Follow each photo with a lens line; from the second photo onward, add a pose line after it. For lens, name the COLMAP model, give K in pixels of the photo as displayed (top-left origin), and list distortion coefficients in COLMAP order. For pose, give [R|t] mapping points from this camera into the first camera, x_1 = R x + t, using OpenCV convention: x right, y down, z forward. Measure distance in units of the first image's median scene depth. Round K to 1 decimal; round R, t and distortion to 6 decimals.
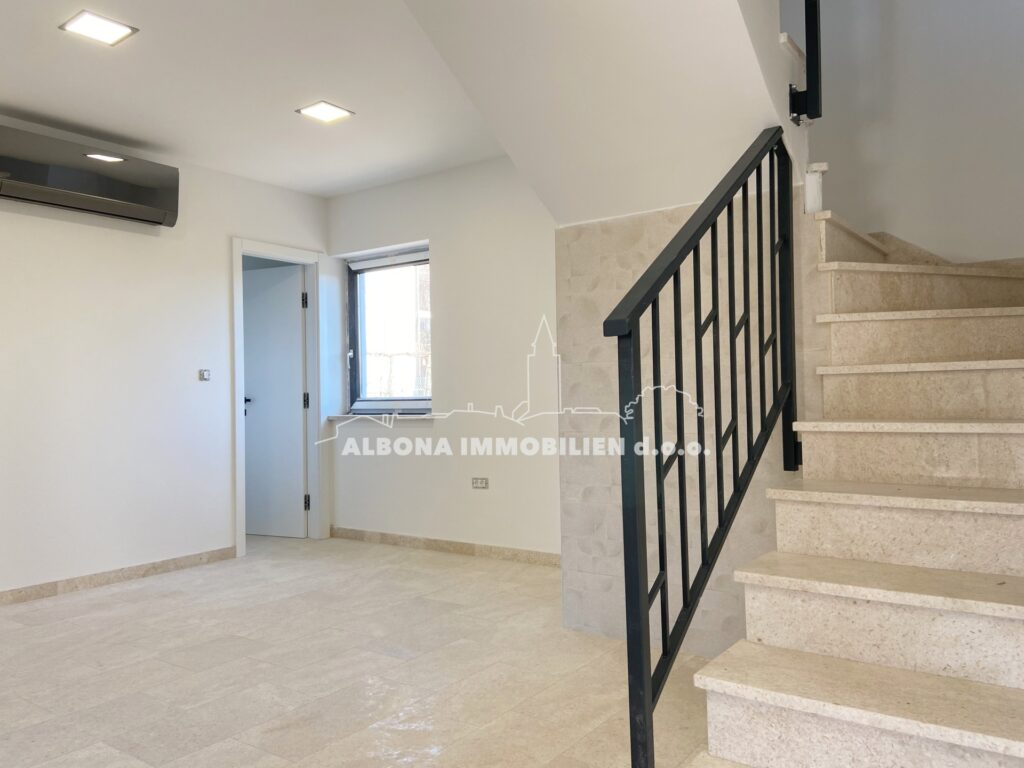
lens RADIAL K [[778.0, 0, 517.4], [0, 778.0, 386.8], [0, 0, 1]] dist [0.076881, -0.078816]
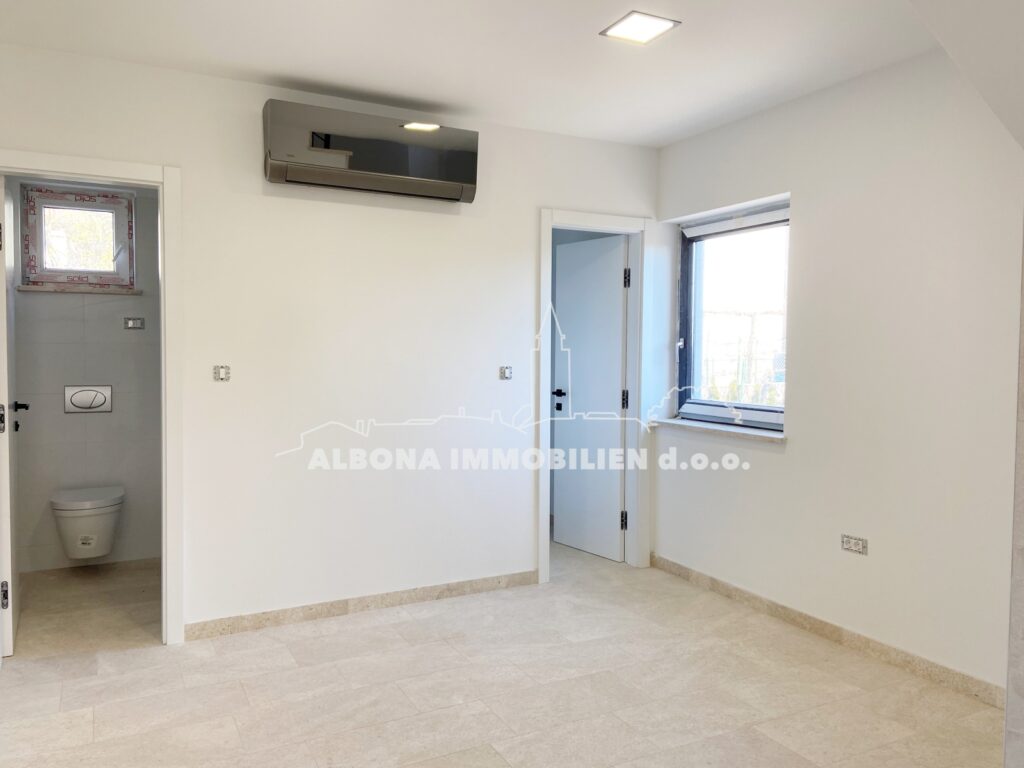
lens RADIAL K [[778.0, 0, 504.5], [0, 778.0, 379.8], [0, 0, 1]] dist [0.076881, -0.078816]
pose [[0.891145, 0.041320, -0.451834, -0.012793], [-0.016864, 0.998173, 0.058022, -0.054021], [0.453406, -0.044086, 0.890213, 0.227444]]
